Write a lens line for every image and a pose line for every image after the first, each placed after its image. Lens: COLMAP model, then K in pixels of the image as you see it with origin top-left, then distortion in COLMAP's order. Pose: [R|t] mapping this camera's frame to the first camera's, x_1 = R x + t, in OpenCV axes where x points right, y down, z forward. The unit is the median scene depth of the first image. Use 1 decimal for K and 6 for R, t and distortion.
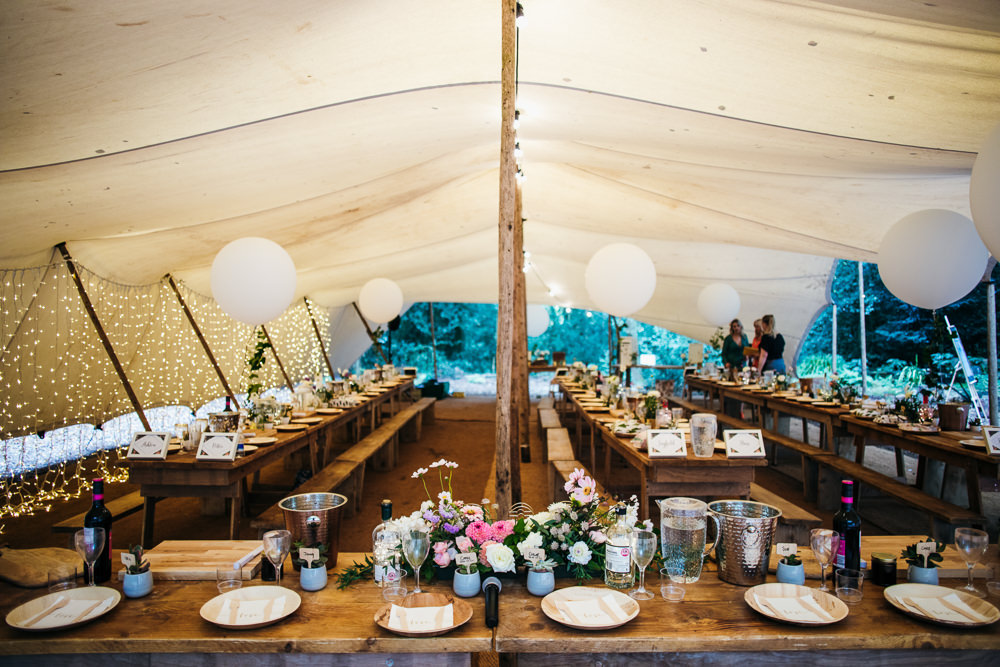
lens RADIAL K [[694.1, 0, 497.1], [0, 694.1, 335.1], [0, 0, 1]] dist [-0.061164, 0.005813]
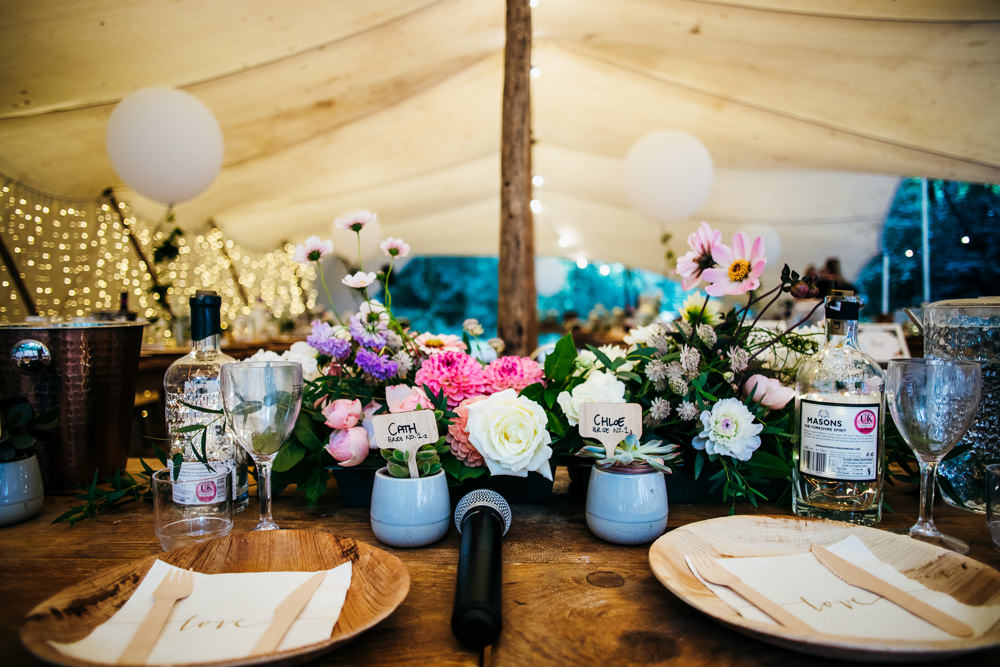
lens RADIAL K [[694.1, 0, 502.2], [0, 694.1, 330.1], [0, 0, 1]] dist [-0.061164, 0.005813]
pose [[0.999971, 0.007522, 0.000794, 0.000994], [-0.007527, 0.999942, 0.007673, 0.265198], [-0.000737, -0.007679, 0.999970, 0.647962]]
